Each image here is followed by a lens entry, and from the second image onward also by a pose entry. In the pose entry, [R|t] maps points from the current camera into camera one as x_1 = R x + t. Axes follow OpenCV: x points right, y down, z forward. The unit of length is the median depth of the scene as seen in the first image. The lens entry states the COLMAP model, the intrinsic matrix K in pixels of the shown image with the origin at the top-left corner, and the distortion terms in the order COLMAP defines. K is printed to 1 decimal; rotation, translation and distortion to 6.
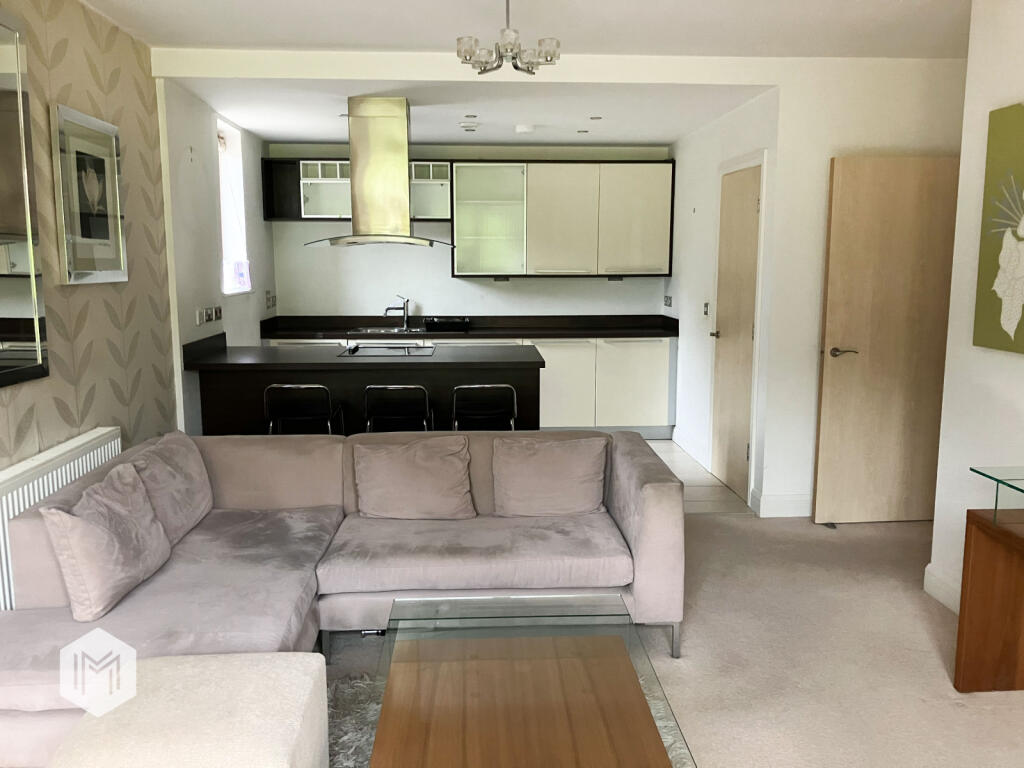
lens RADIAL K [[853.4, 0, 512.0], [0, 853.4, 382.0], [0, 0, 1]] dist [0.018983, 0.002897]
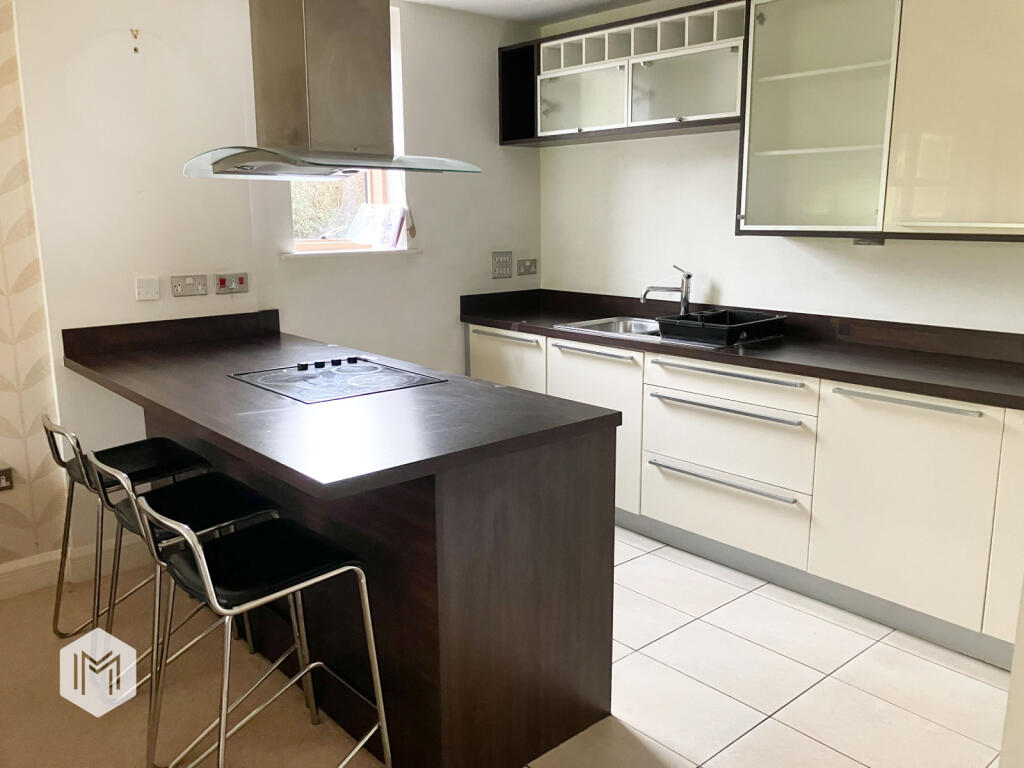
lens RADIAL K [[853.4, 0, 513.1], [0, 853.4, 388.0], [0, 0, 1]] dist [0.018983, 0.002897]
pose [[0.620882, 0.155224, -0.768382, 0.252862], [-0.105298, 0.987830, 0.114470, -0.077093], [0.776800, 0.009837, 0.629671, 0.577637]]
